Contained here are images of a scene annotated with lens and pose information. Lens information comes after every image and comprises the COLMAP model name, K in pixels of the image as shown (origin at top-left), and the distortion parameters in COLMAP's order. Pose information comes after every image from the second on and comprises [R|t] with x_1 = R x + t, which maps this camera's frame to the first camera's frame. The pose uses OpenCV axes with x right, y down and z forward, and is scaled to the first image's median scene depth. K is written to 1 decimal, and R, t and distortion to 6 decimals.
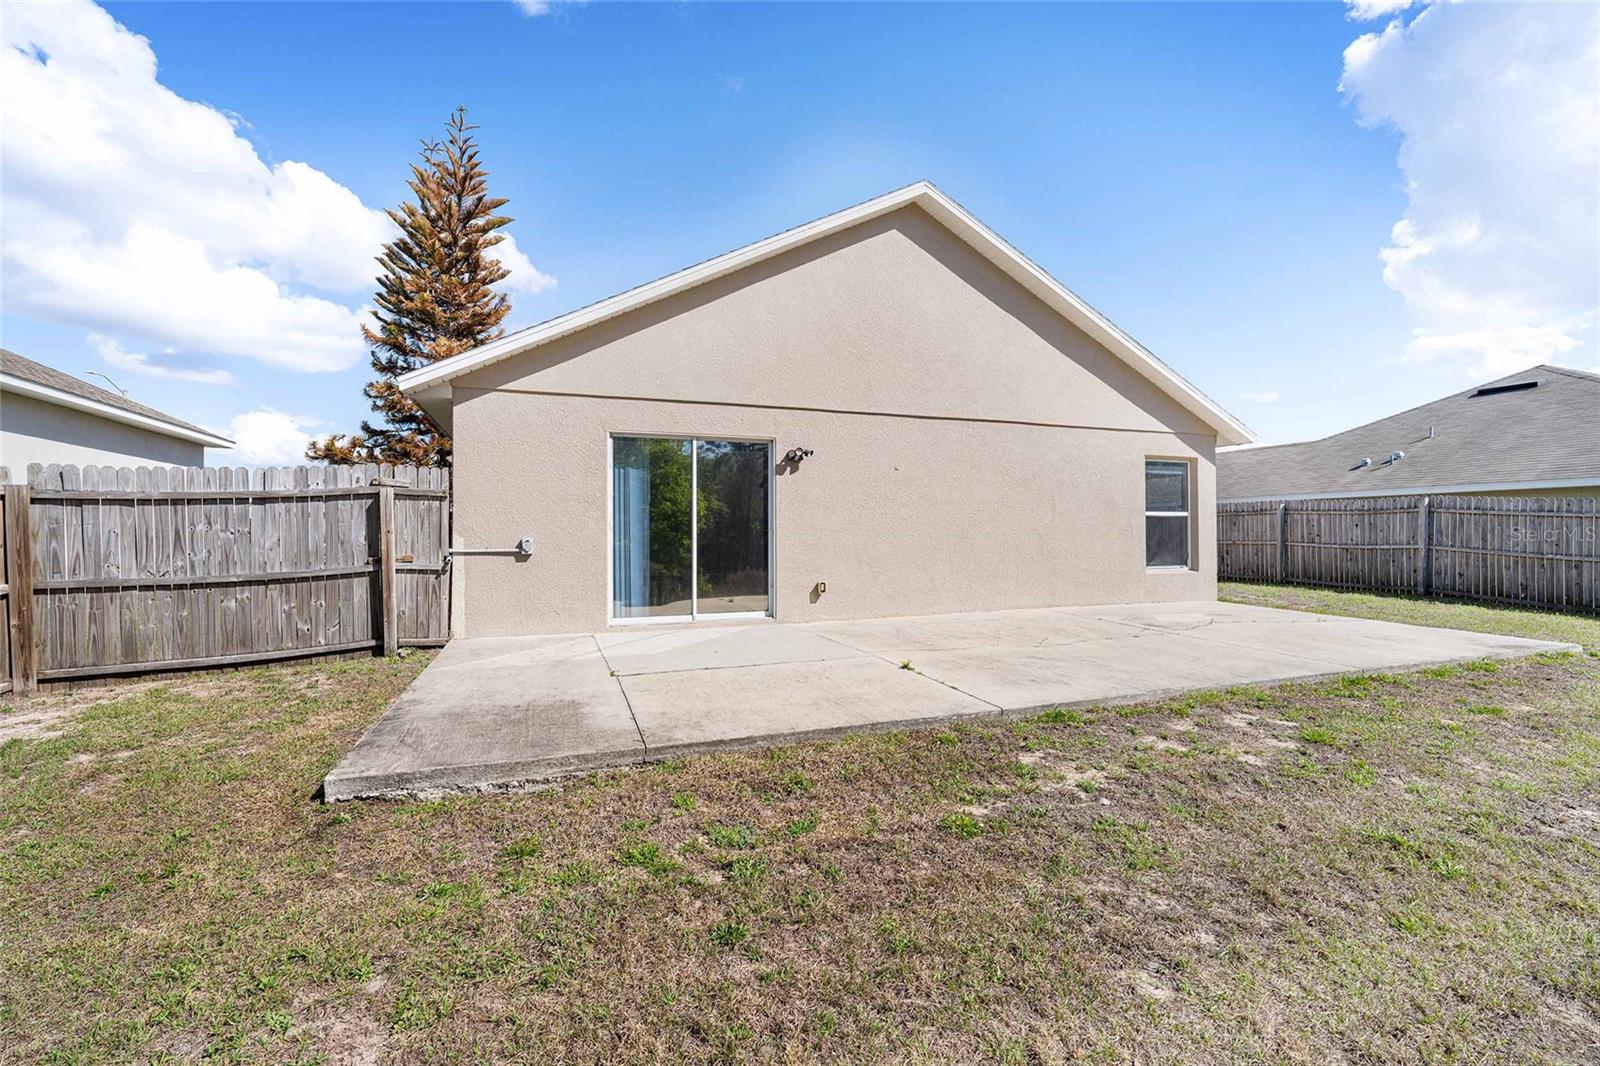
lens RADIAL K [[651.2, 0, 800.7], [0, 651.2, 535.2], [0, 0, 1]] dist [0.007299, -0.000179]
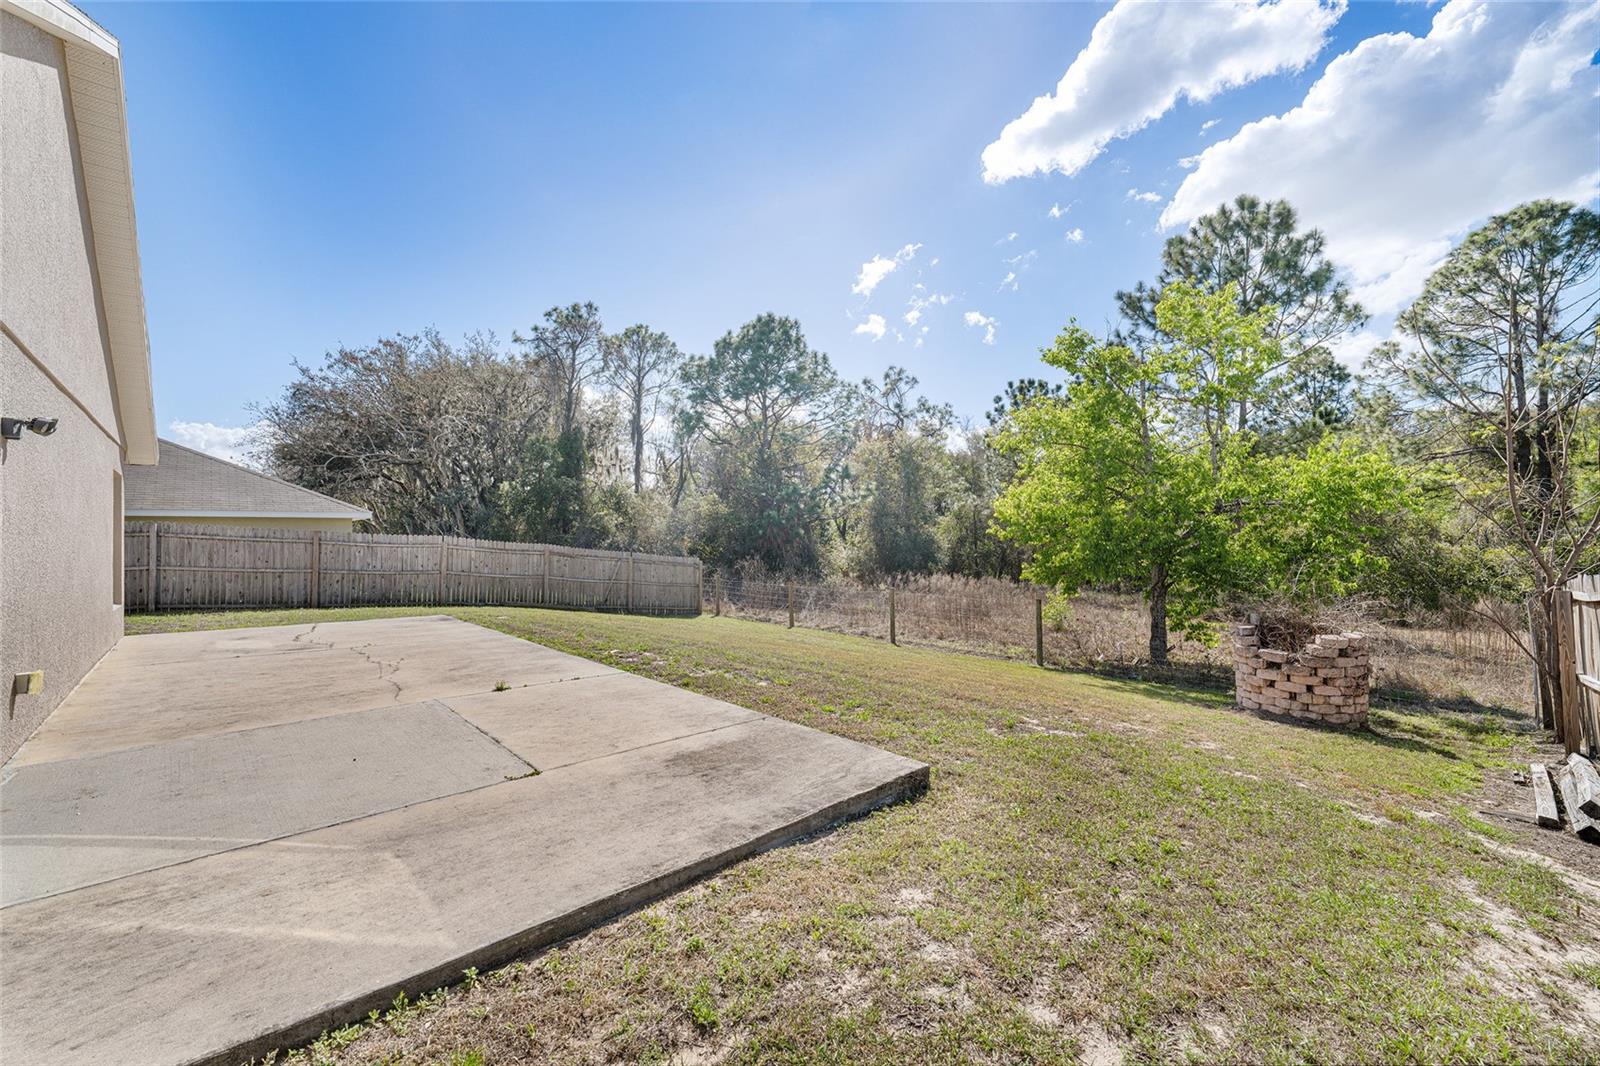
lens RADIAL K [[615.0, 0, 803.1], [0, 615.0, 526.9], [0, 0, 1]] dist [-0.003247, 0.000164]
pose [[-0.394802, 0.021285, 0.918520, -0.758489], [0.012821, 0.999762, -0.017657, -0.033077], [-0.918677, 0.004805, -0.394981, 0.734741]]
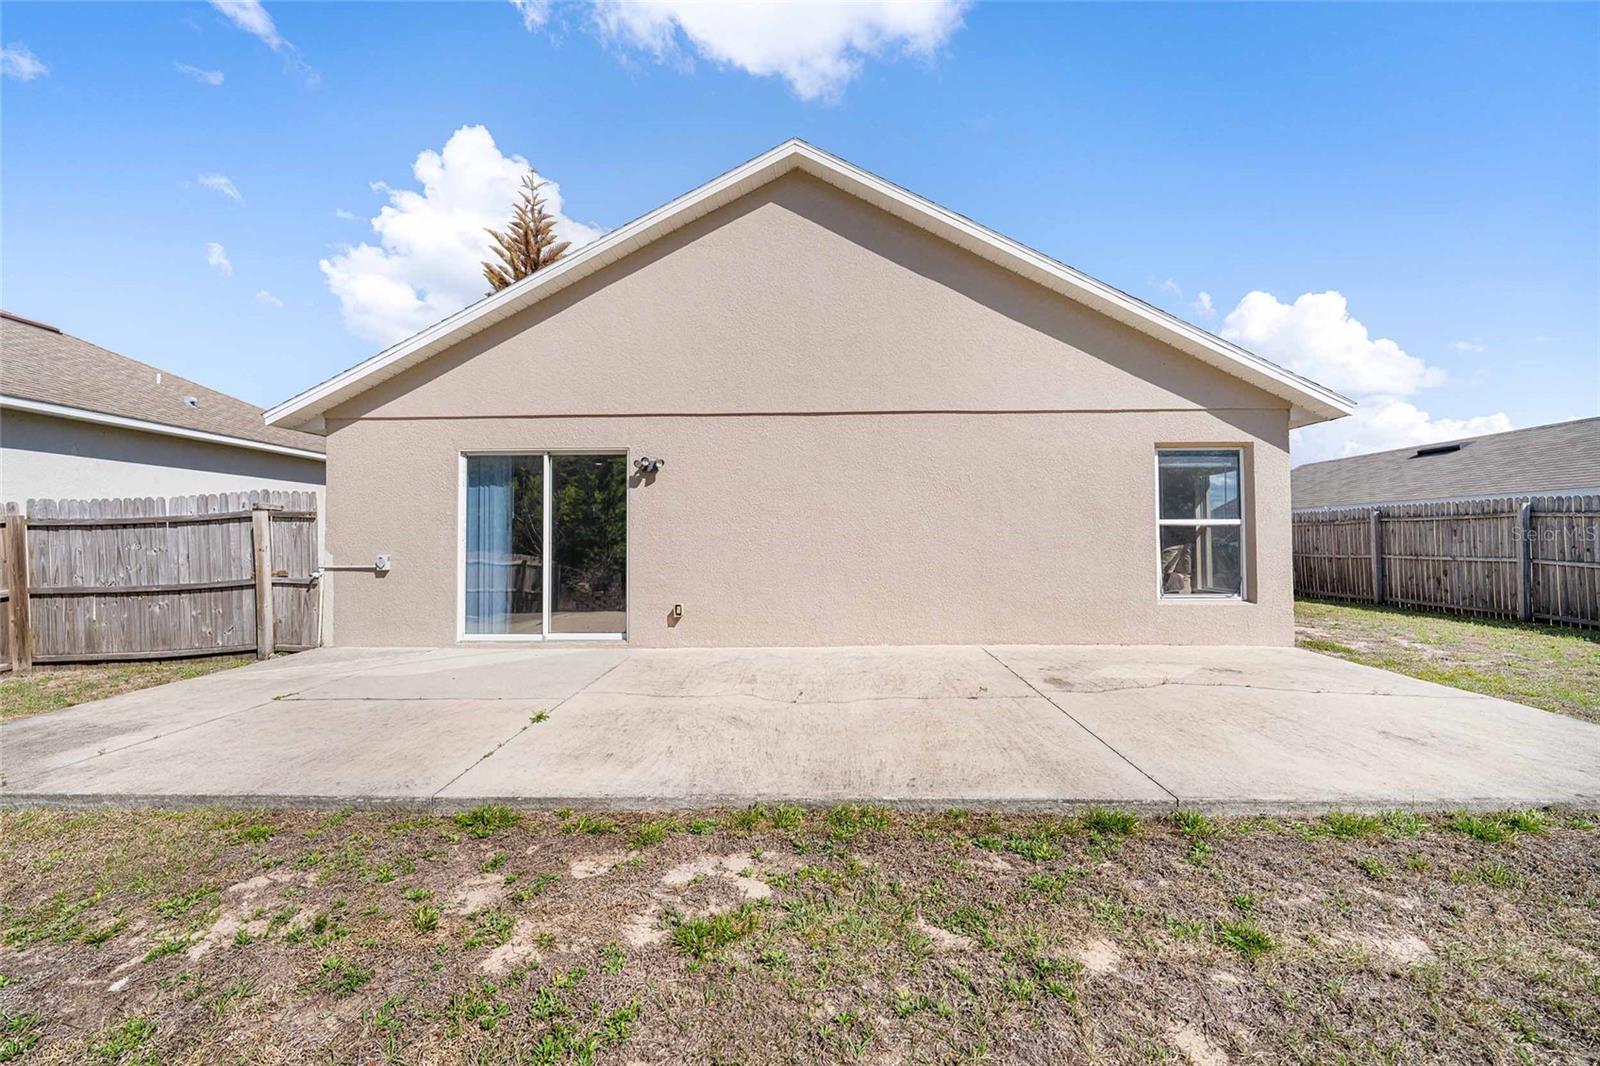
lens RADIAL K [[651.2, 0, 809.6], [0, 651.2, 524.6], [0, 0, 1]] dist [0.007299, -0.000179]
pose [[0.933293, -0.006167, -0.359062, 0.619033], [0.000761, 0.999884, -0.015196, -0.028858], [0.359114, 0.013909, 0.933190, 0.256167]]
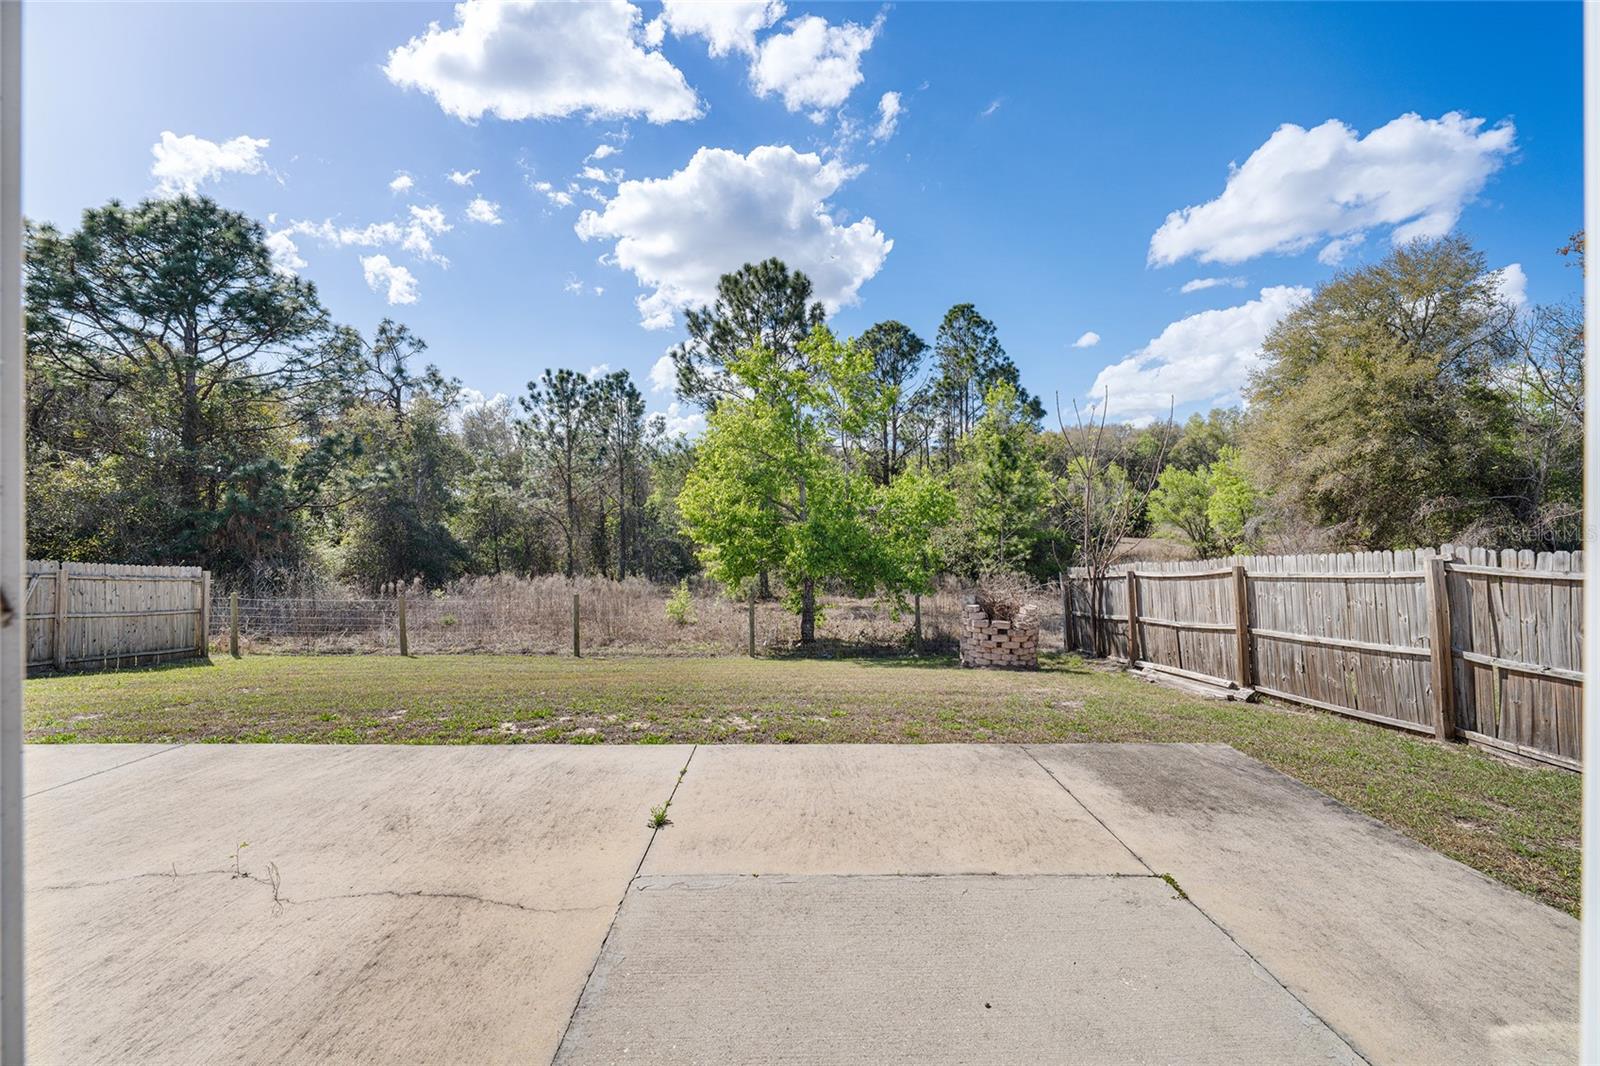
lens RADIAL K [[615.0, 0, 804.3], [0, 615.0, 534.4], [0, 0, 1]] dist [-0.003247, 0.000164]
pose [[-0.936939, -0.001263, 0.349490, -0.134033], [0.003070, 0.999925, 0.011845, -0.059128], [-0.349479, 0.012171, -0.936865, 1.161752]]
